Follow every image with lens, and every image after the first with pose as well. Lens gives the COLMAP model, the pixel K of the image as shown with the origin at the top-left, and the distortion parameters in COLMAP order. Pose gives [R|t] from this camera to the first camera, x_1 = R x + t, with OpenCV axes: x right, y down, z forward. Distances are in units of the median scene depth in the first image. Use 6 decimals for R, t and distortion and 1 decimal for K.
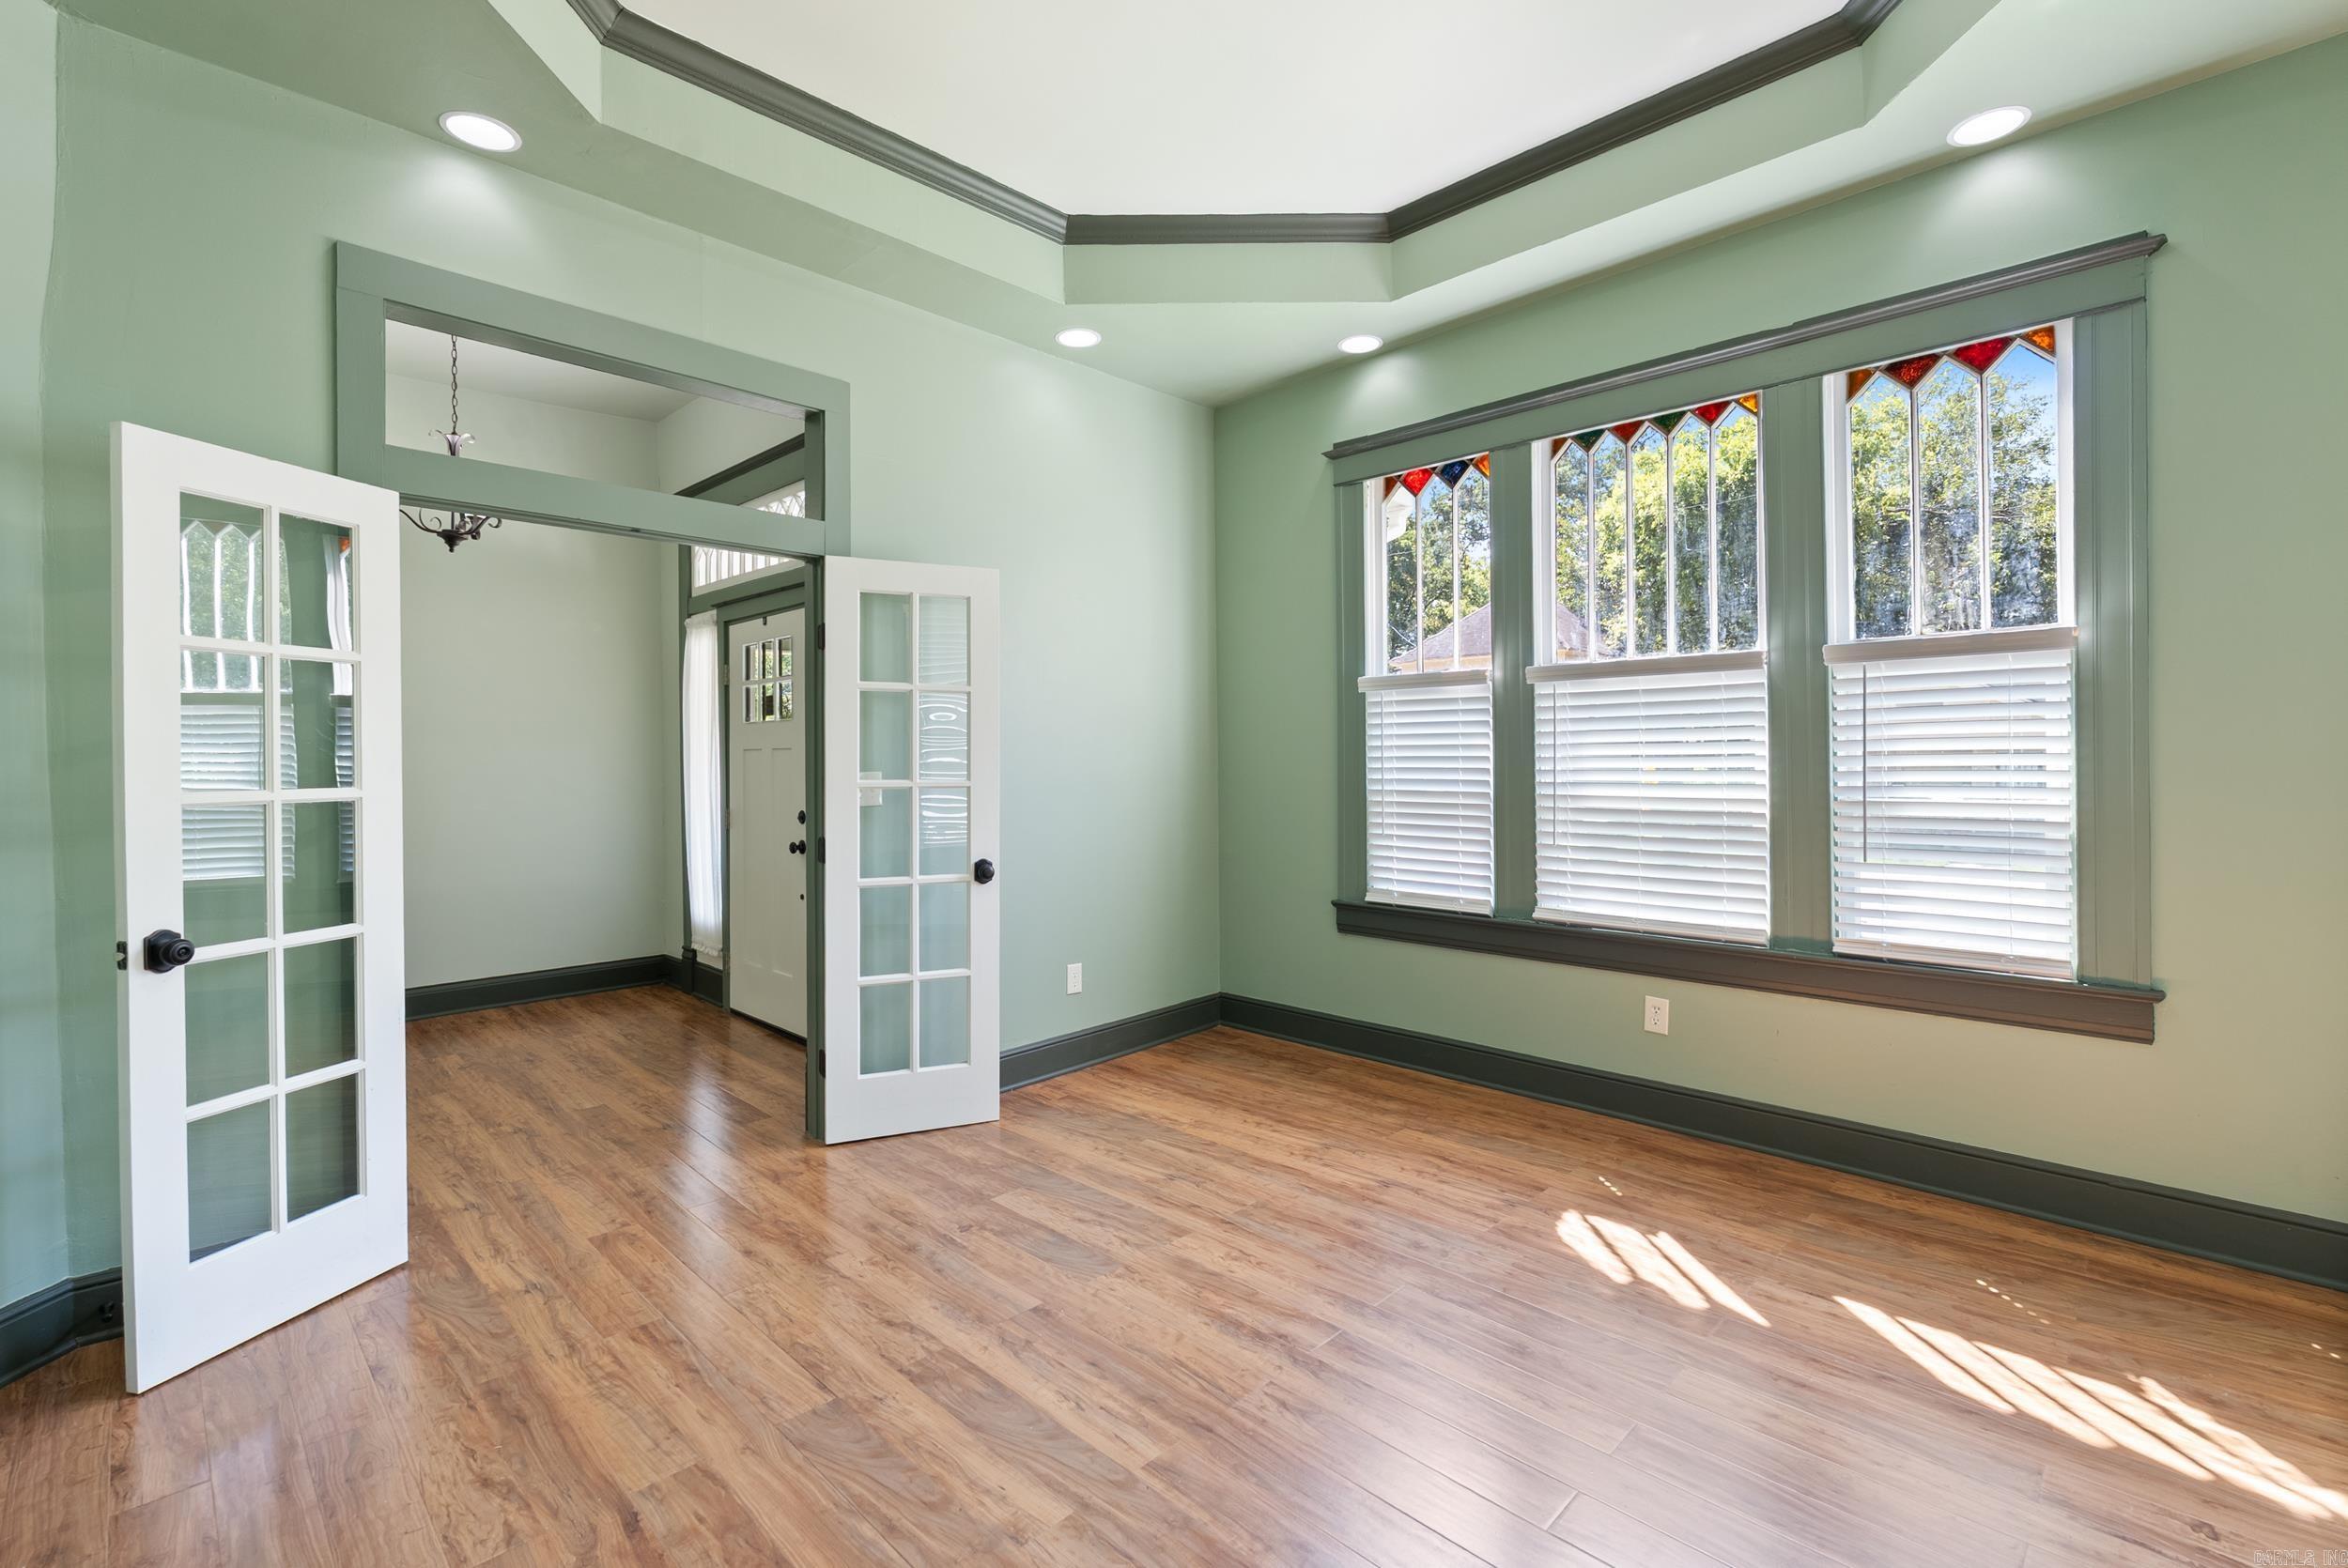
lens RADIAL K [[1034.5, 0, 1178.3], [0, 1034.5, 768.0], [0, 0, 1]] dist [-0.008584, 0.000867]
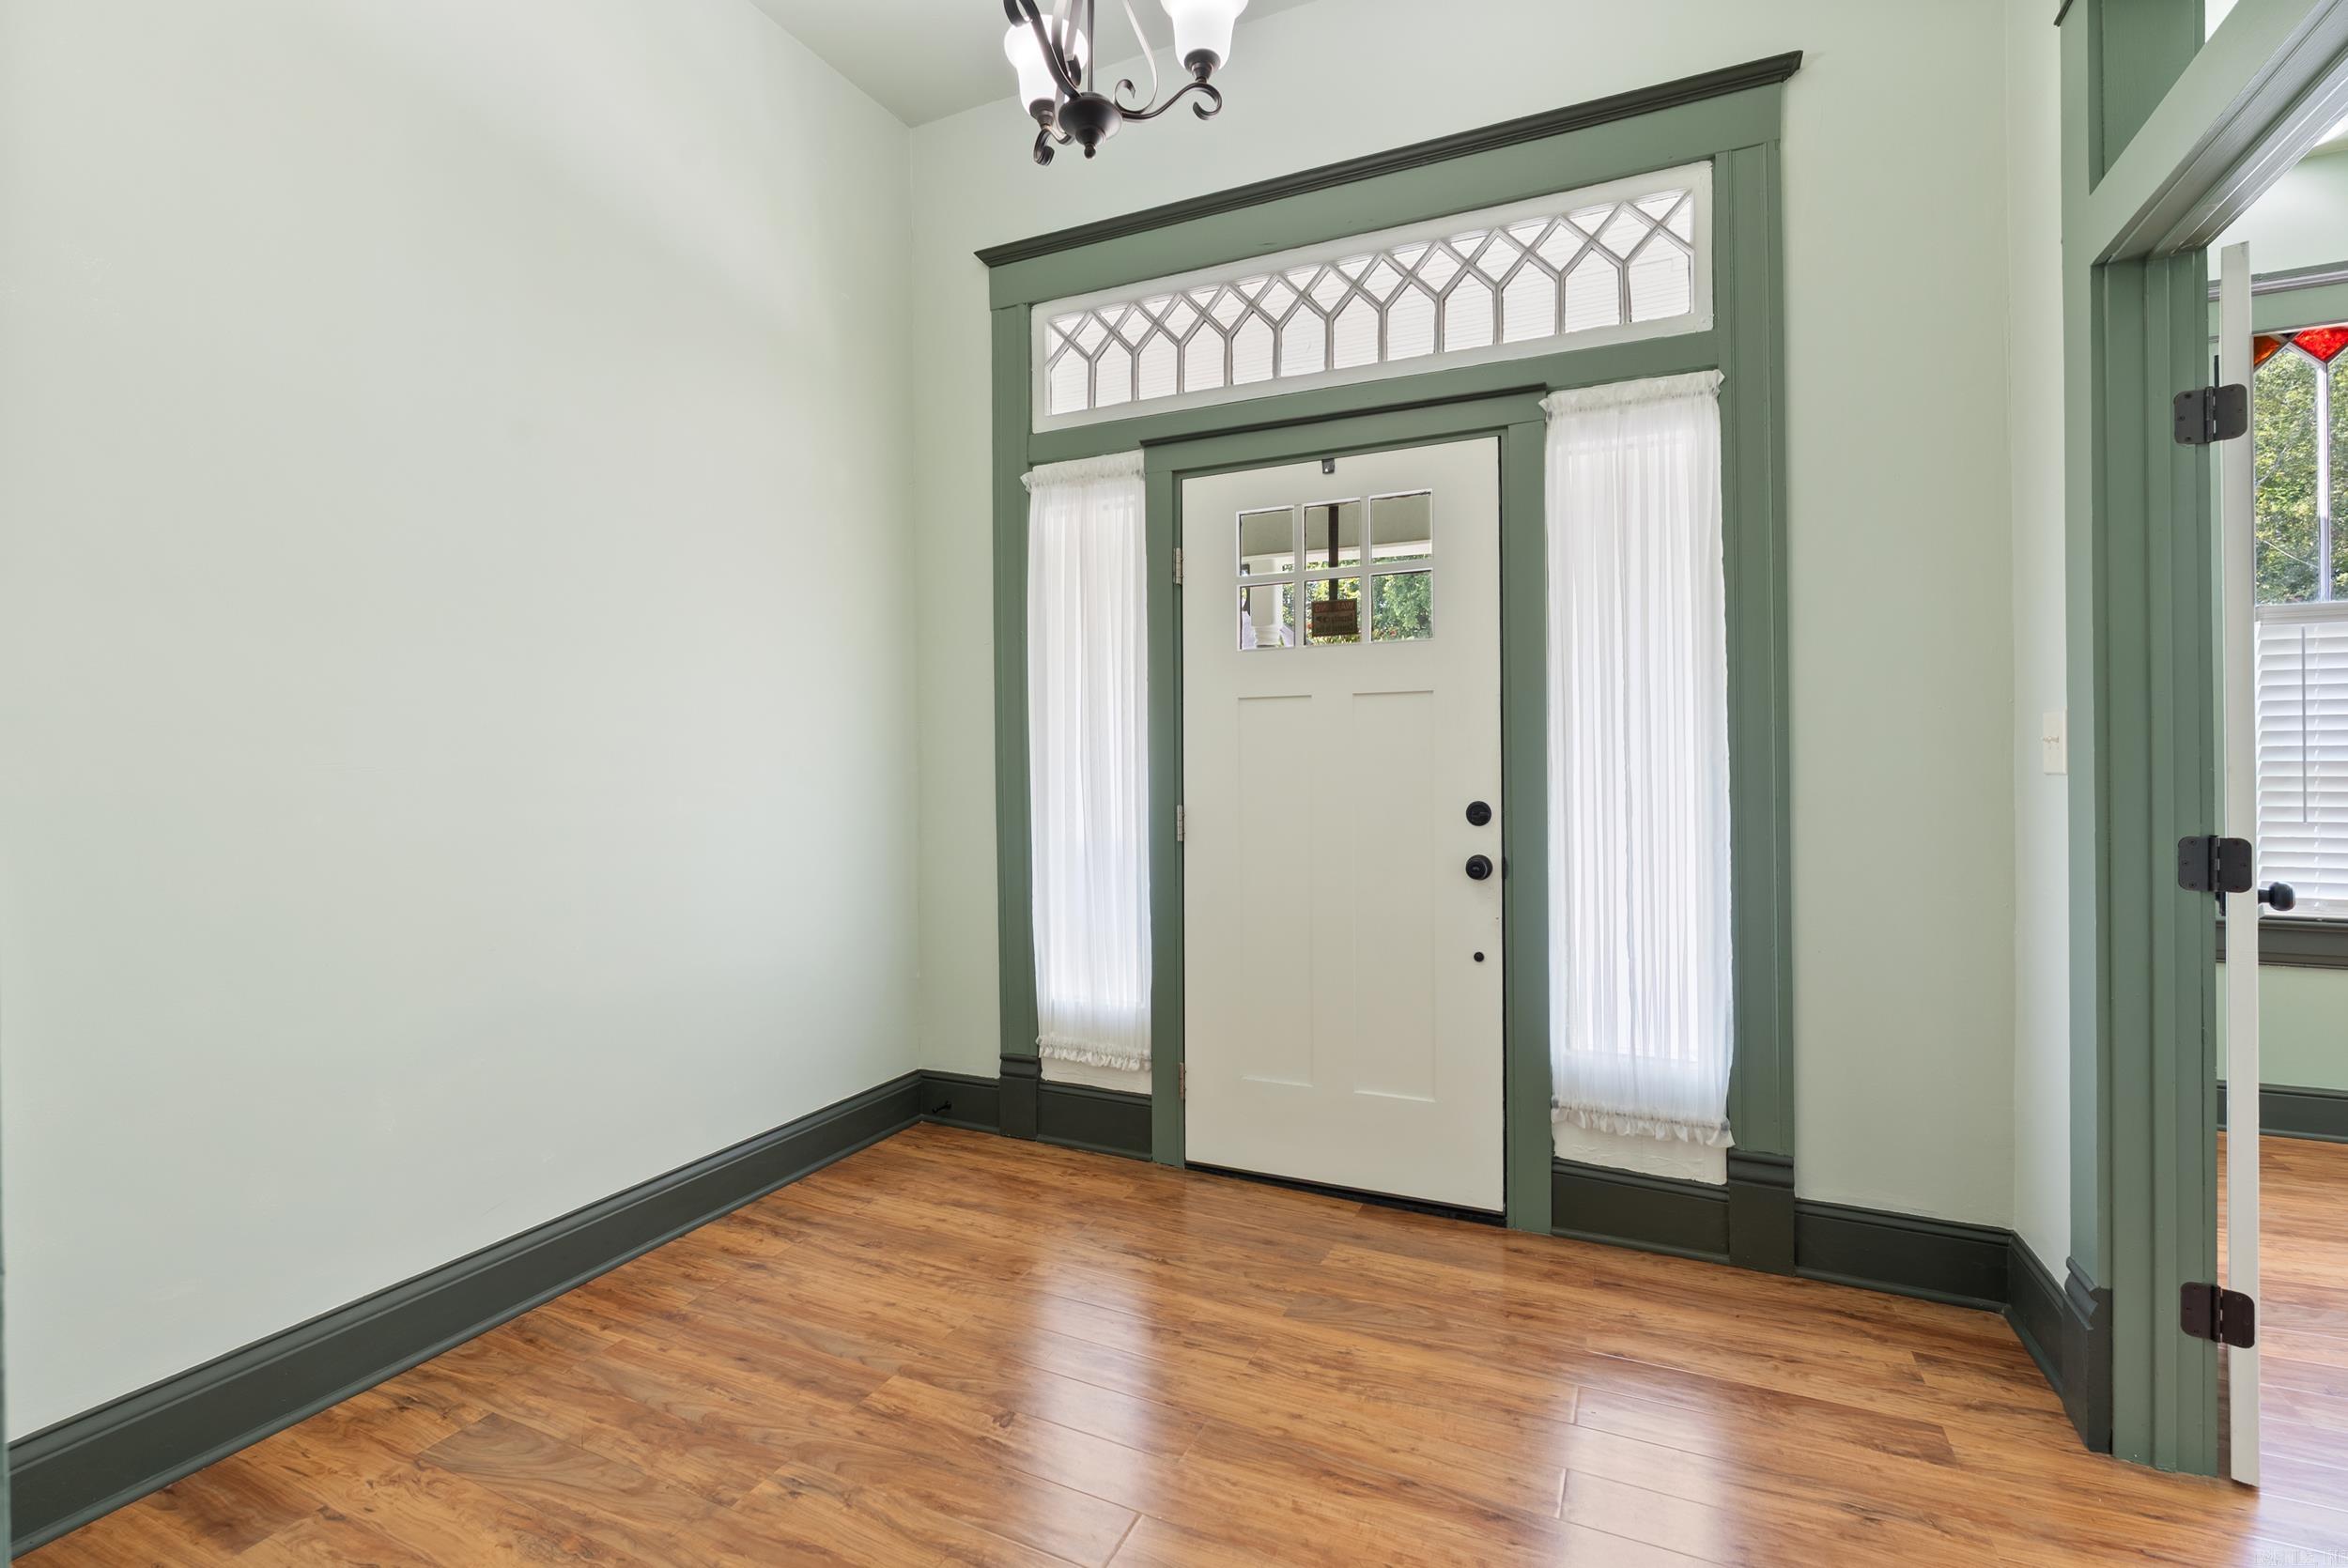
lens RADIAL K [[1034.5, 0, 1171.9], [0, 1034.5, 771.9], [0, 0, 1]] dist [-0.008584, 0.000867]
pose [[0.942106, 0.001066, 0.335315, -1.031079], [0.002075, 0.999957, -0.009008, 0.043633], [-0.335310, 0.009182, 0.942063, 0.774049]]
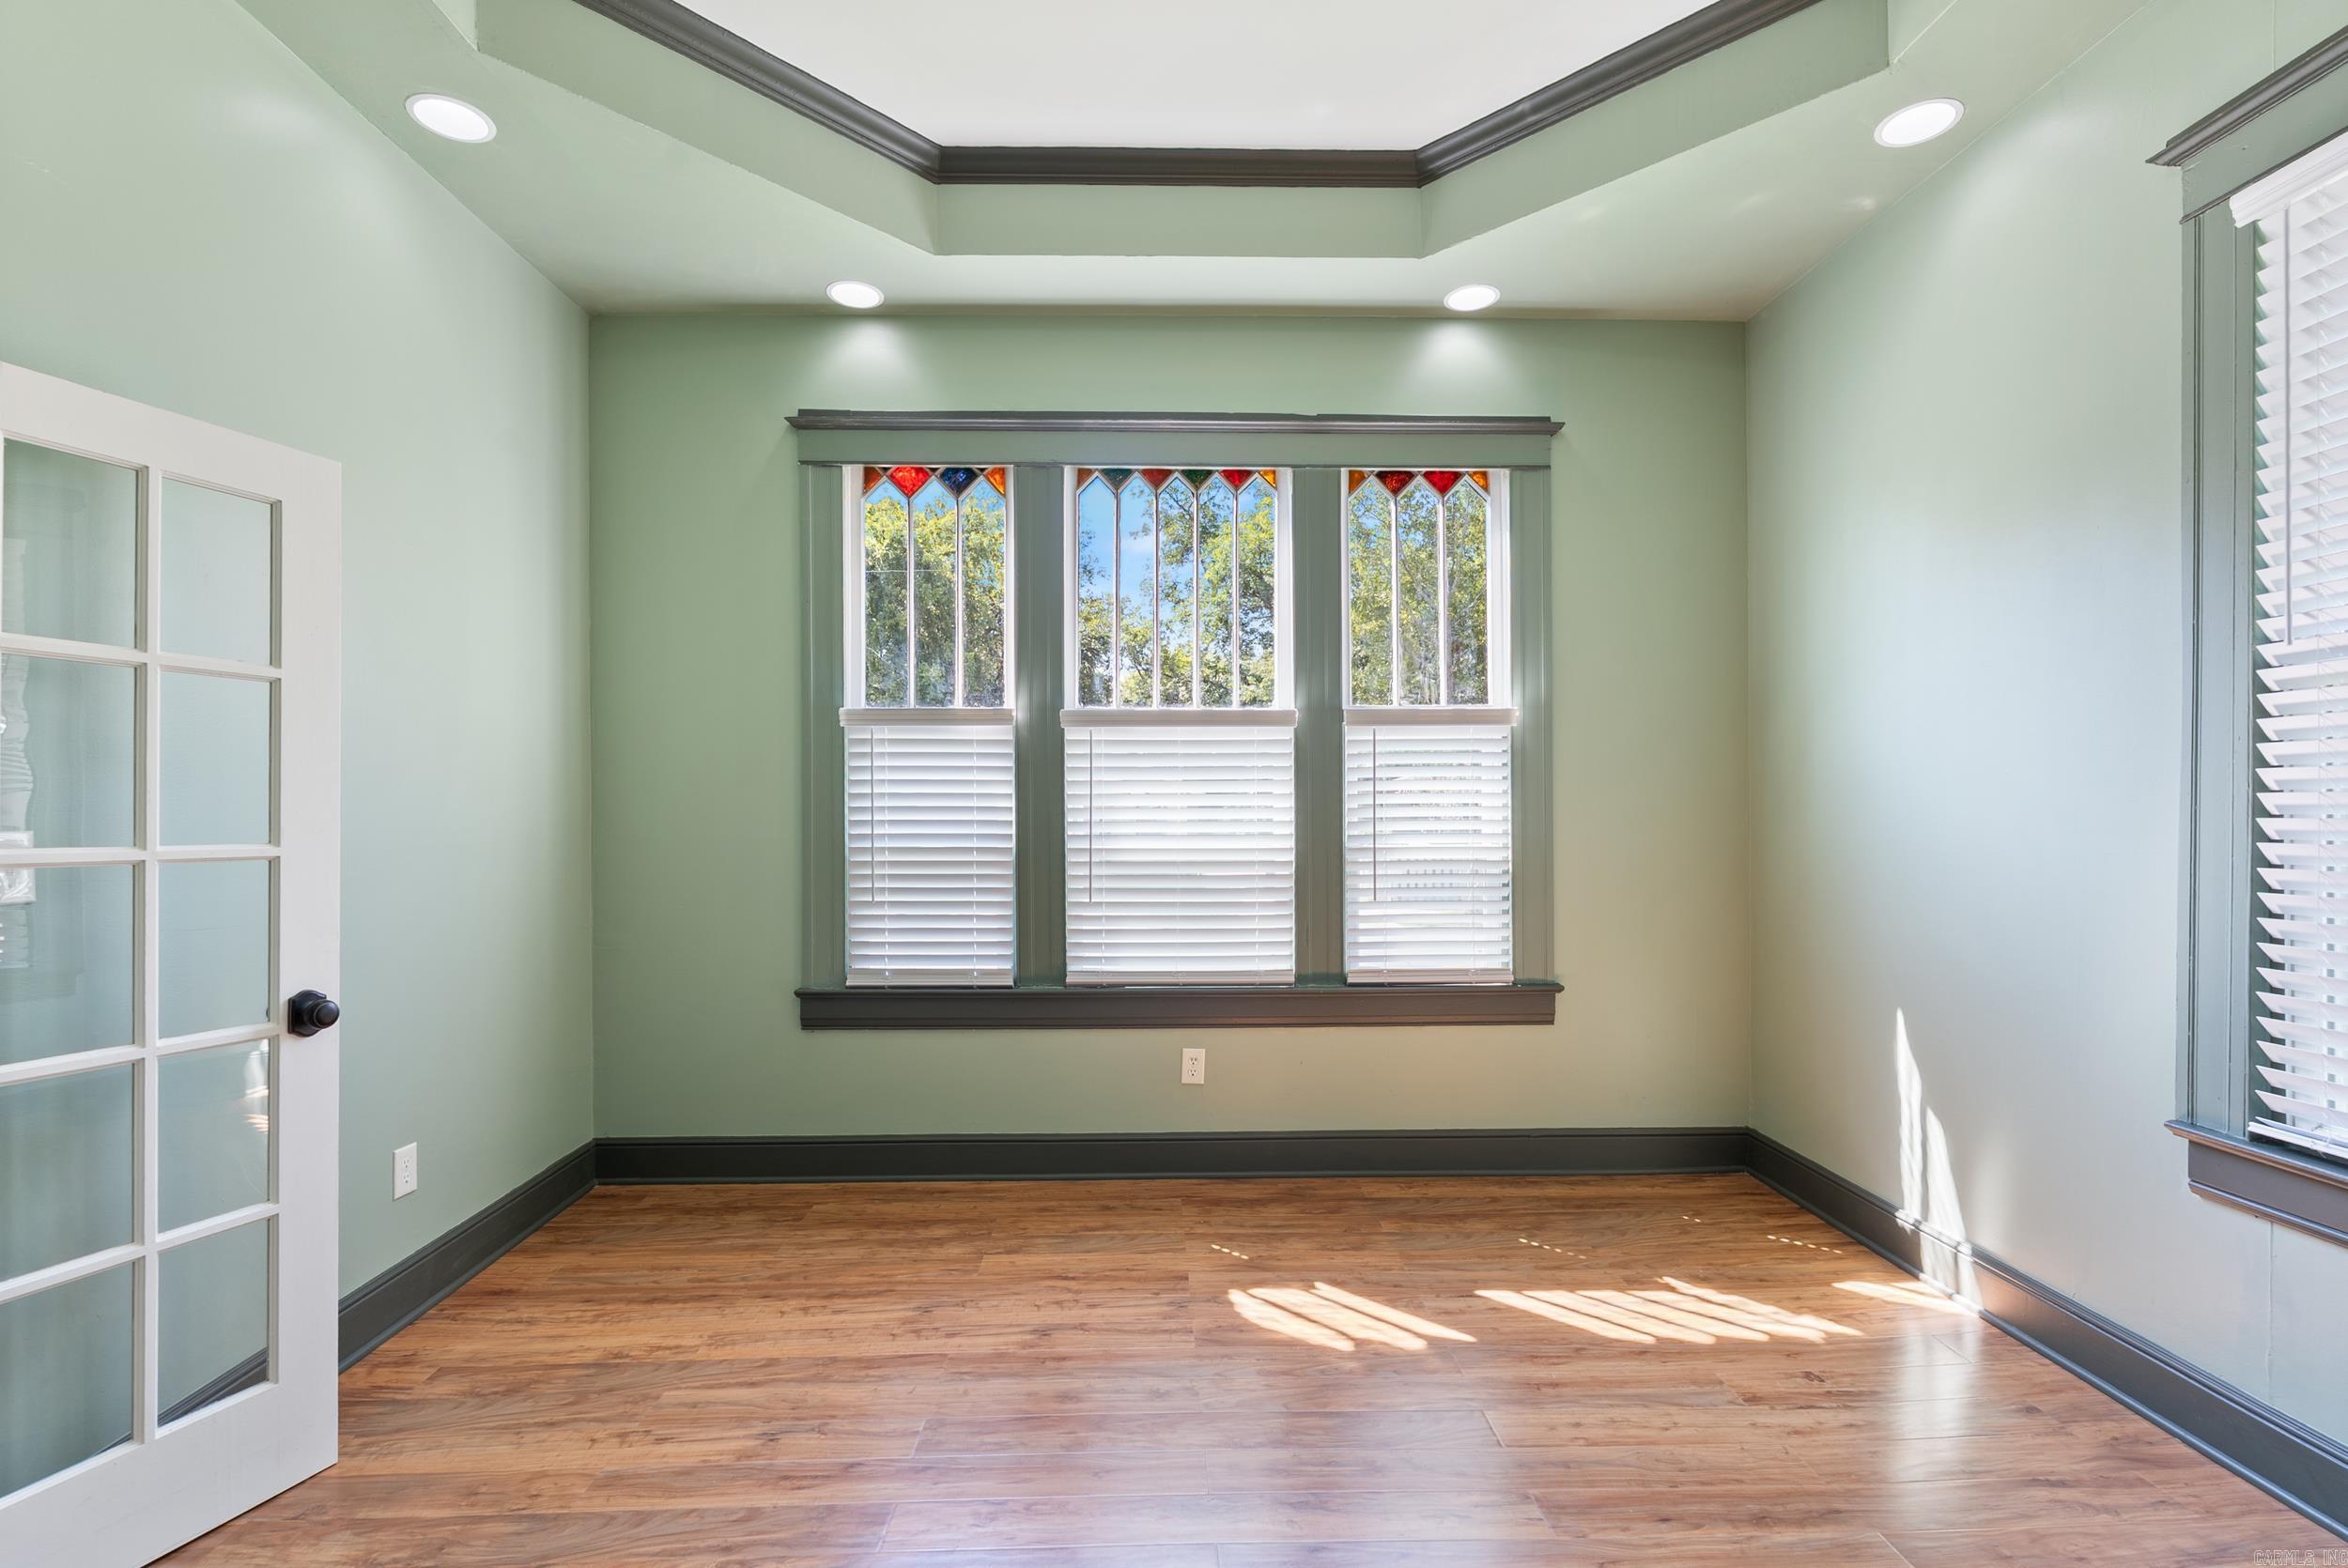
lens RADIAL K [[1034.5, 0, 1176.0], [0, 1034.5, 812.9], [0, 0, 1]] dist [-0.008584, 0.000867]
pose [[0.692871, 0.002375, 0.721058, -0.295930], [0.003840, 0.999968, -0.006983, 0.000860], [-0.721052, 0.007607, 0.692840, 0.341476]]
